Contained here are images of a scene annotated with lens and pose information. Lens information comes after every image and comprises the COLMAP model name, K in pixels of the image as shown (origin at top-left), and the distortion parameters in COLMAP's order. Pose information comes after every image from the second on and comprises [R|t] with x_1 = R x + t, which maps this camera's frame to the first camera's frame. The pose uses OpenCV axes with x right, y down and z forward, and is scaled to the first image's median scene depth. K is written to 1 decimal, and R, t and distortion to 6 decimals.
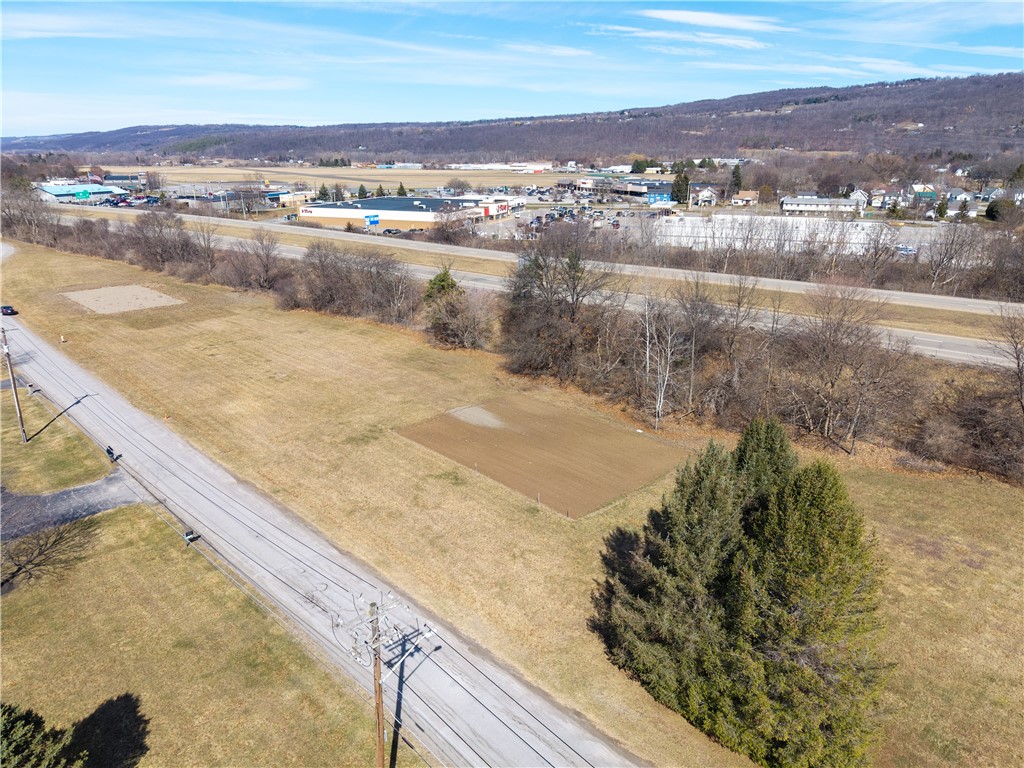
lens RADIAL K [[685.4, 0, 511.2], [0, 685.4, 384.1], [0, 0, 1]] dist [0.019837, -0.017295]
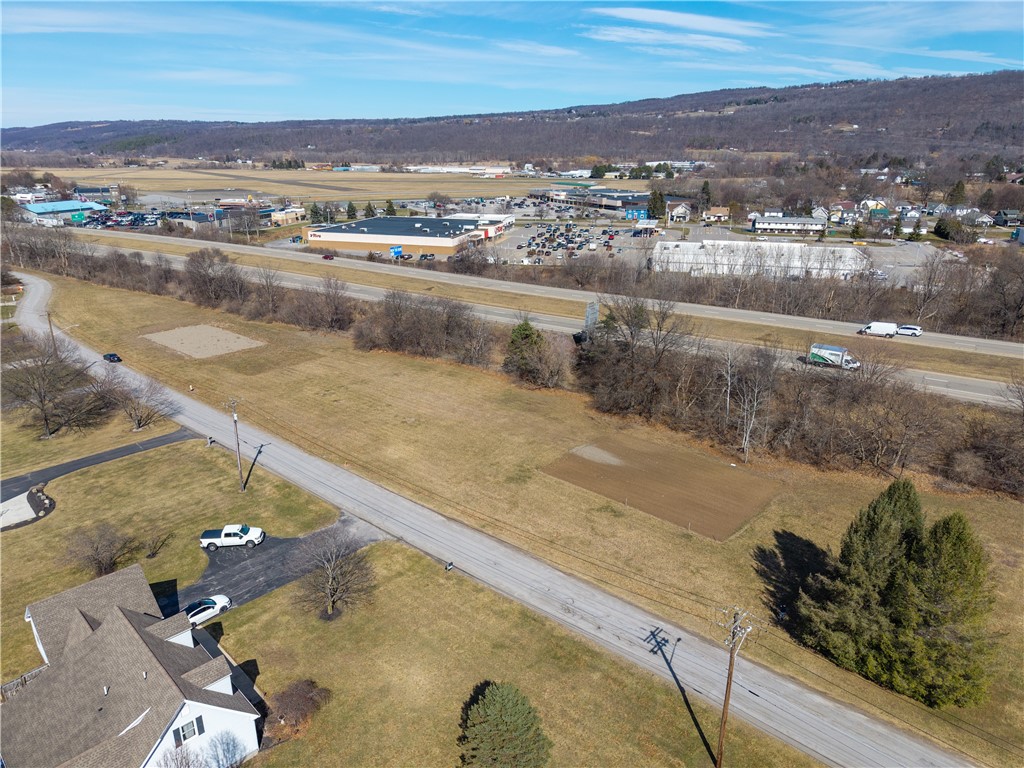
lens RADIAL K [[685.4, 0, 511.2], [0, 685.4, 384.1], [0, 0, 1]] dist [0.019837, -0.017295]
pose [[0.997152, -0.024193, 0.071428, -0.216775], [0.023778, 0.999695, 0.006652, -0.069487], [-0.071567, -0.004934, 0.997424, -0.167188]]
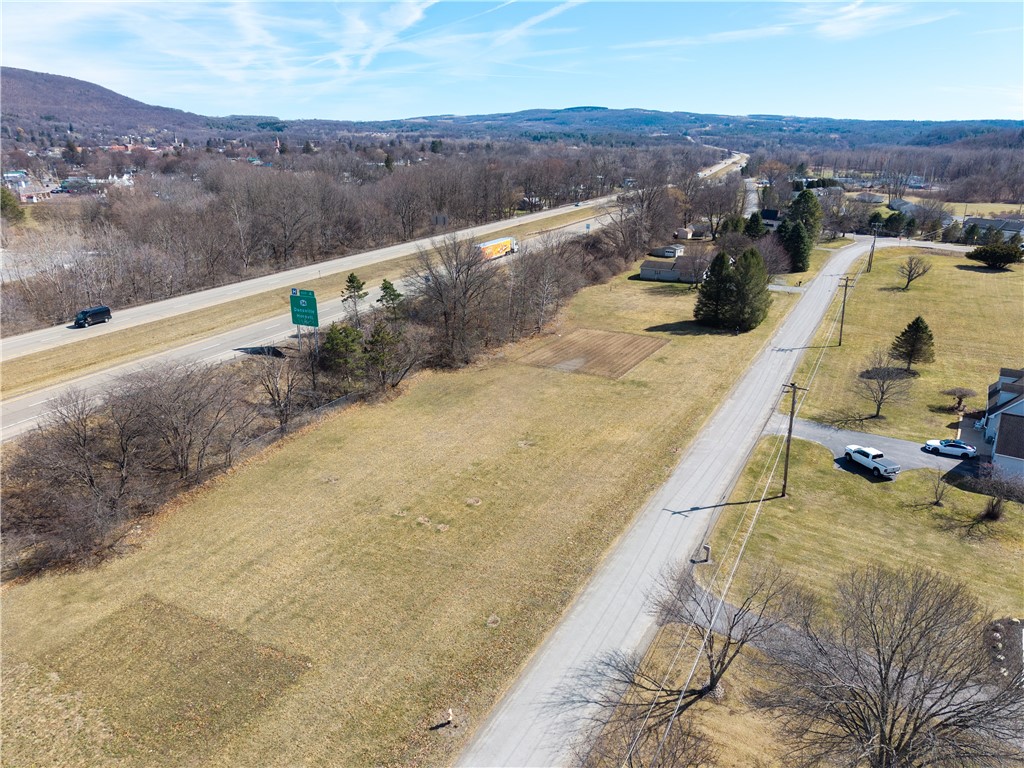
lens RADIAL K [[685.4, 0, 511.2], [0, 685.4, 384.1], [0, 0, 1]] dist [0.019837, -0.017295]
pose [[-0.271633, -0.317759, 0.908430, -0.996926], [0.306372, 0.866263, 0.394620, -0.390376], [-0.912333, 0.385509, -0.137953, 0.986560]]
